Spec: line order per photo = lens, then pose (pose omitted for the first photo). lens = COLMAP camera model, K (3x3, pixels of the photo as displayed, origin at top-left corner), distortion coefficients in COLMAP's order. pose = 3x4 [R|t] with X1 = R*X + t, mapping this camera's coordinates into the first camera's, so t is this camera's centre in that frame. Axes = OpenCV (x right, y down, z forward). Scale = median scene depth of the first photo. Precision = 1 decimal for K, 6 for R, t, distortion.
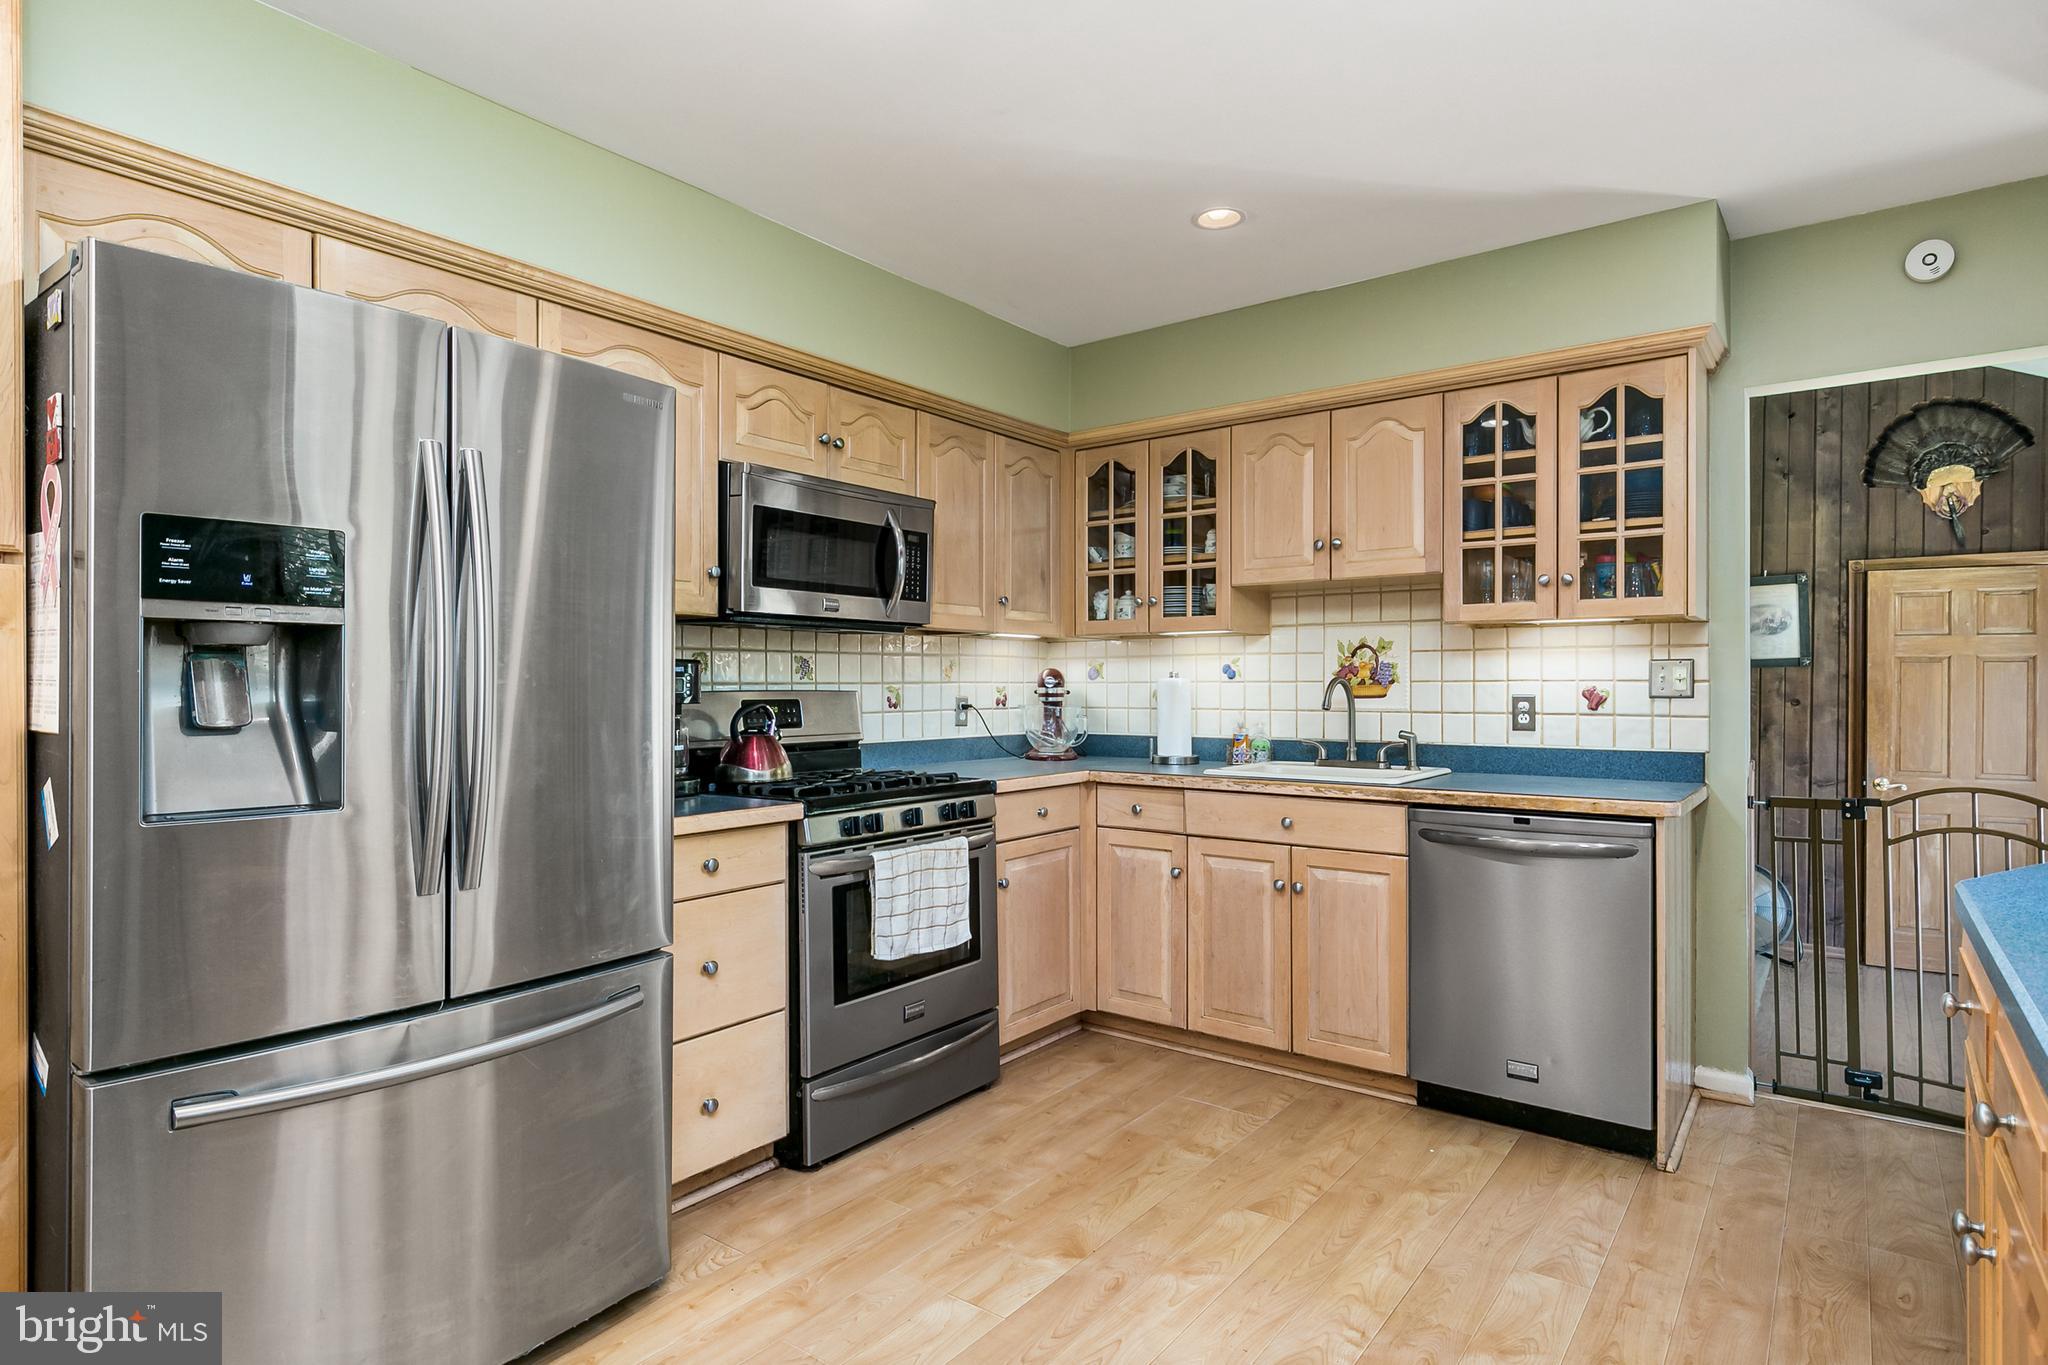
lens RADIAL K [[1103.5, 0, 1053.1], [0, 1103.5, 682.4], [0, 0, 1]] dist [0.000992, -0.000638]
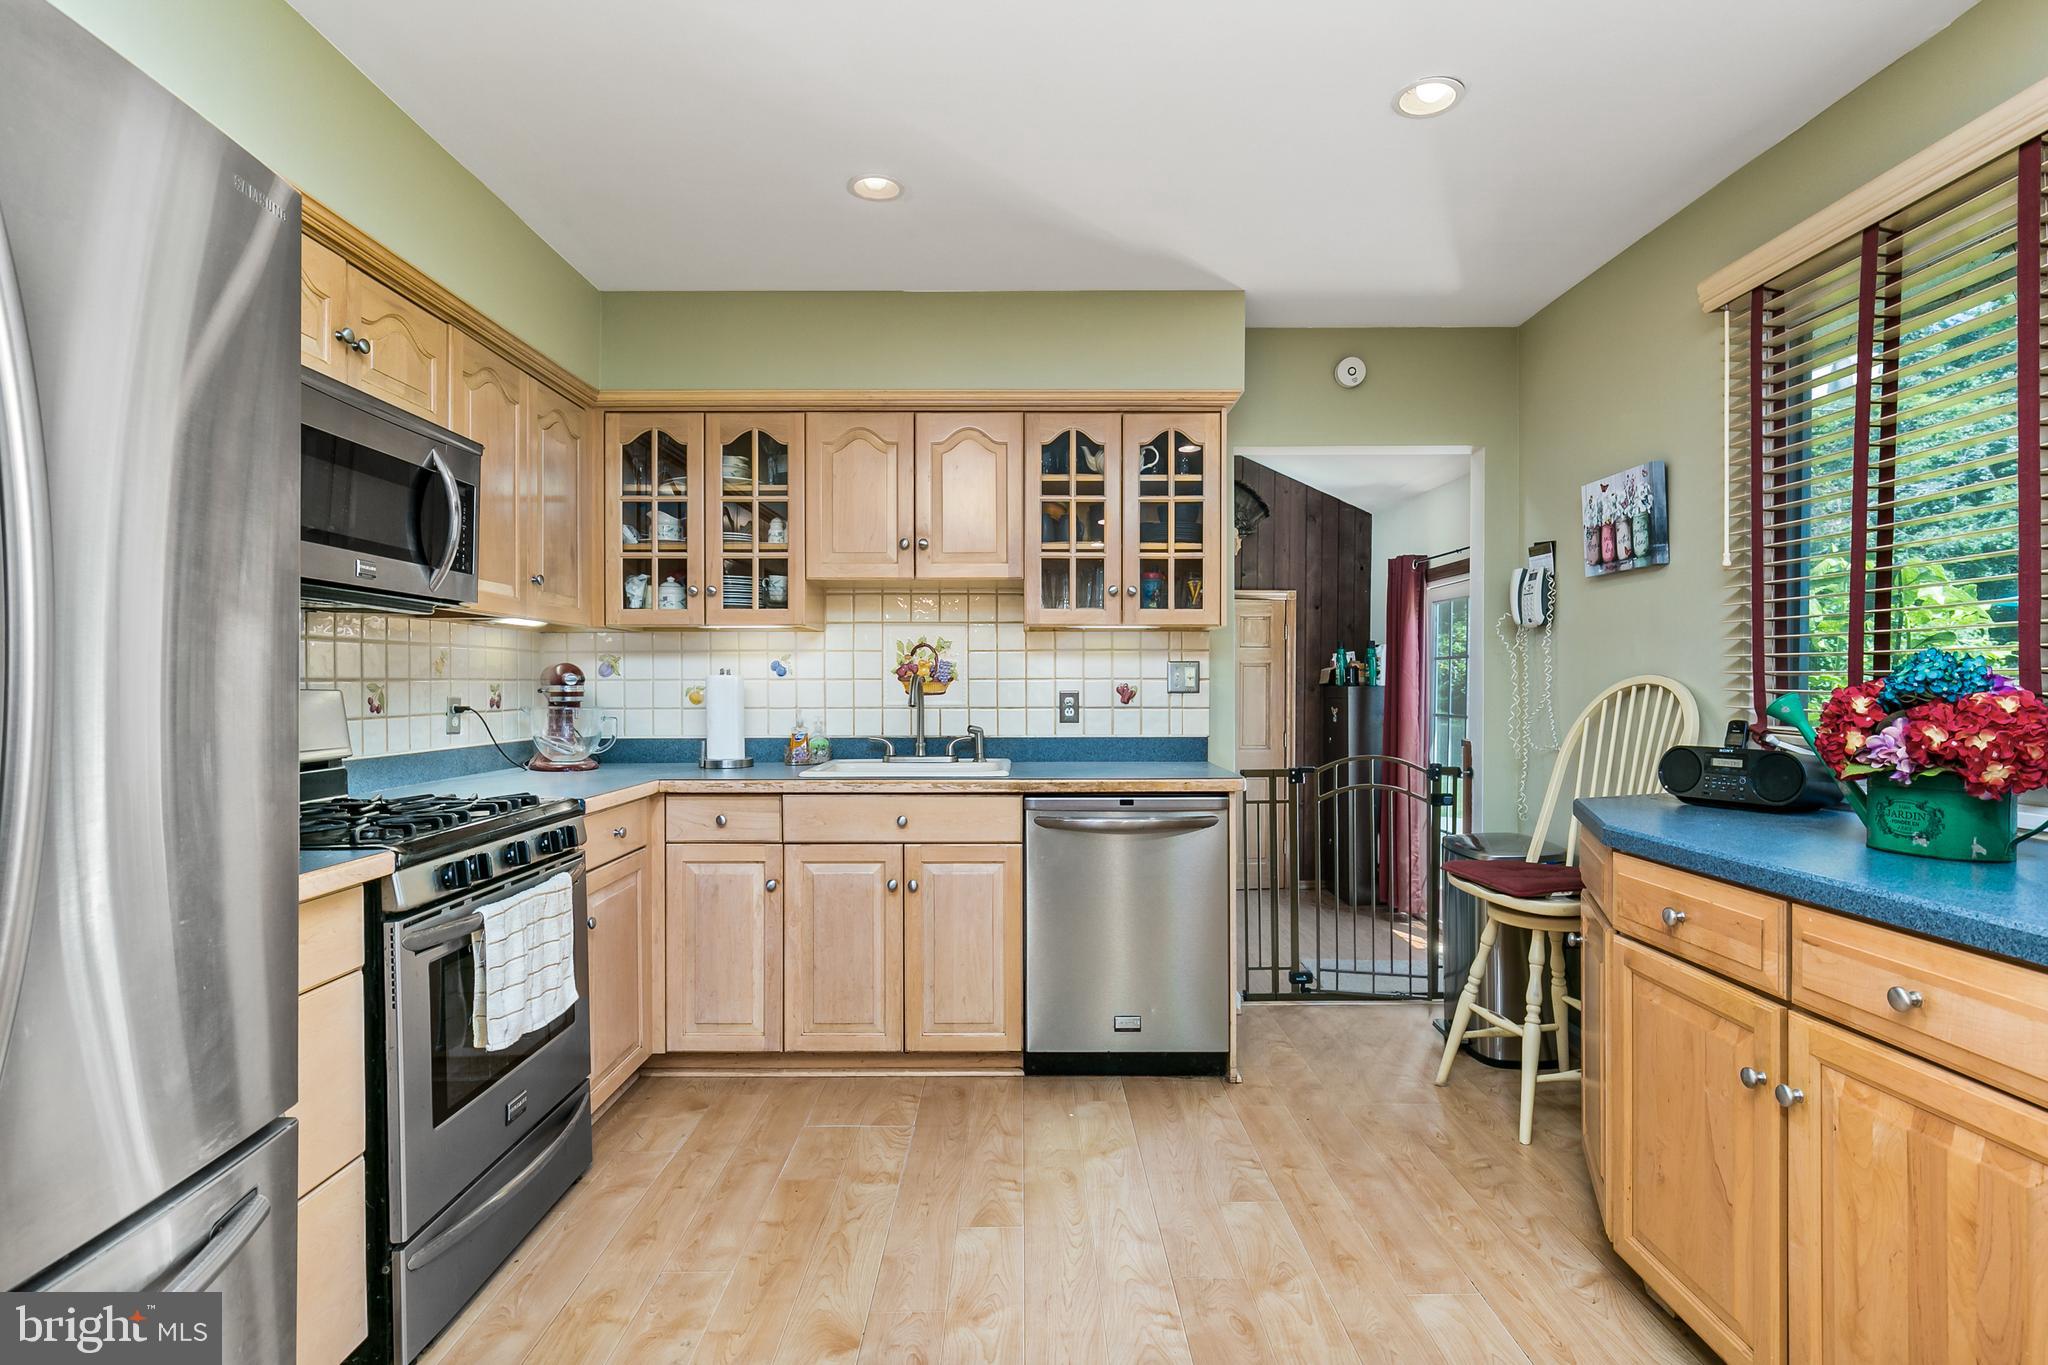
lens RADIAL K [[1010.1, 0, 1041.3], [0, 1010.1, 686.3], [0, 0, 1]] dist [0.002887, -0.000530]
pose [[0.797279, -0.001658, 0.603609, -0.241043], [-0.001076, 0.999991, 0.004169, 0.002180], [-0.603610, -0.003973, 0.797269, 0.206824]]
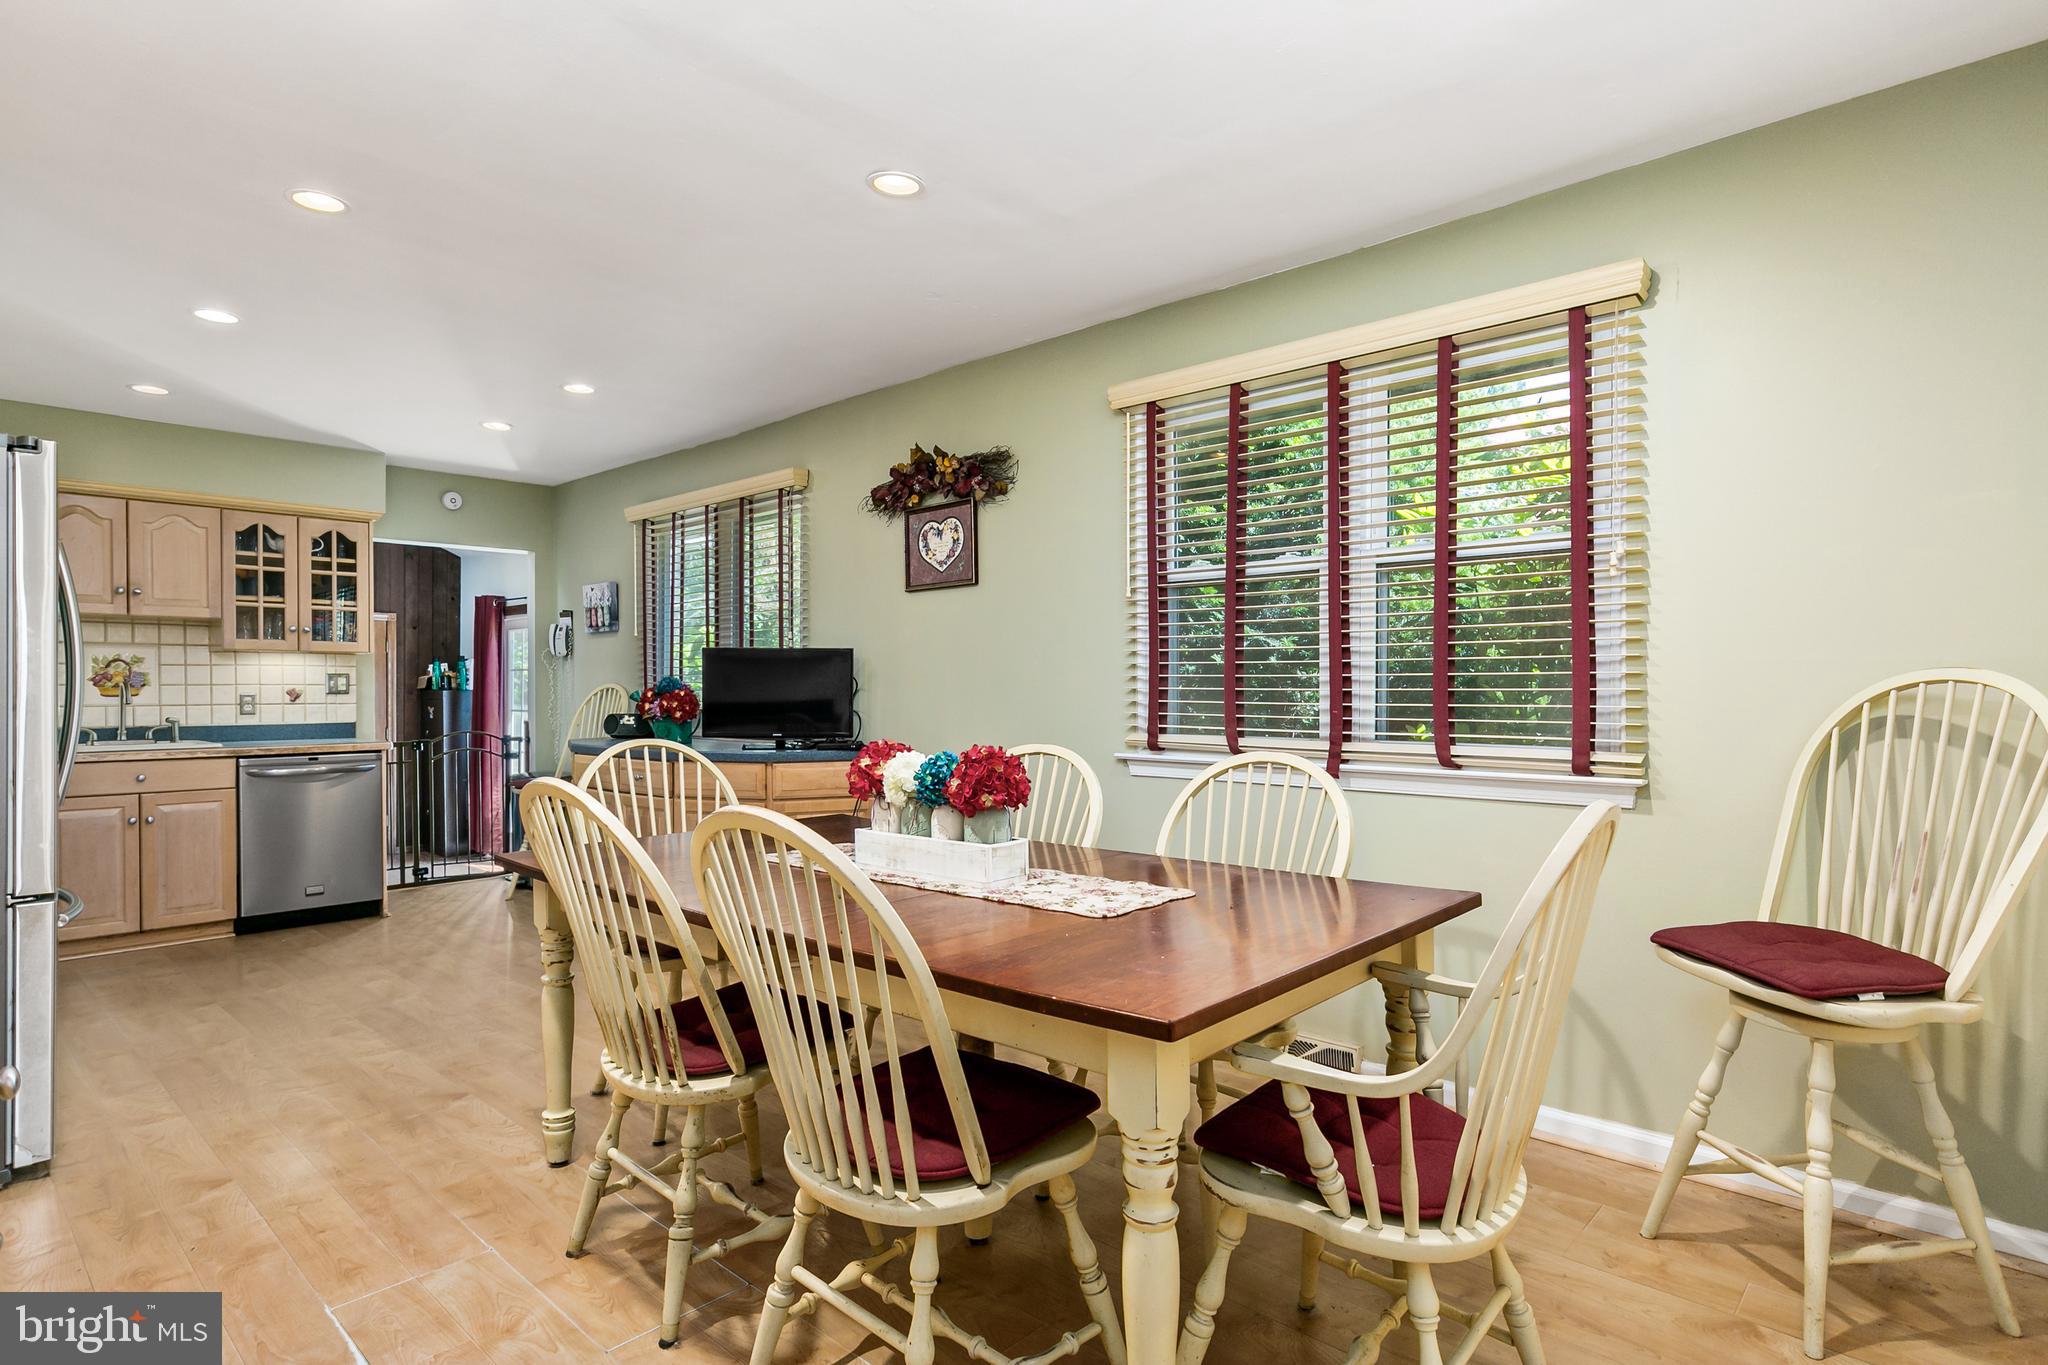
lens RADIAL K [[1048.1, 0, 1019.8], [0, 1048.1, 691.1], [0, 0, 1]] dist [-0.004147, -0.000849]
pose [[0.108470, -0.003490, 0.994094, -1.100819], [0.000586, 0.999994, 0.003447, 0.003575], [-0.994100, 0.000209, 0.108471, -0.357337]]
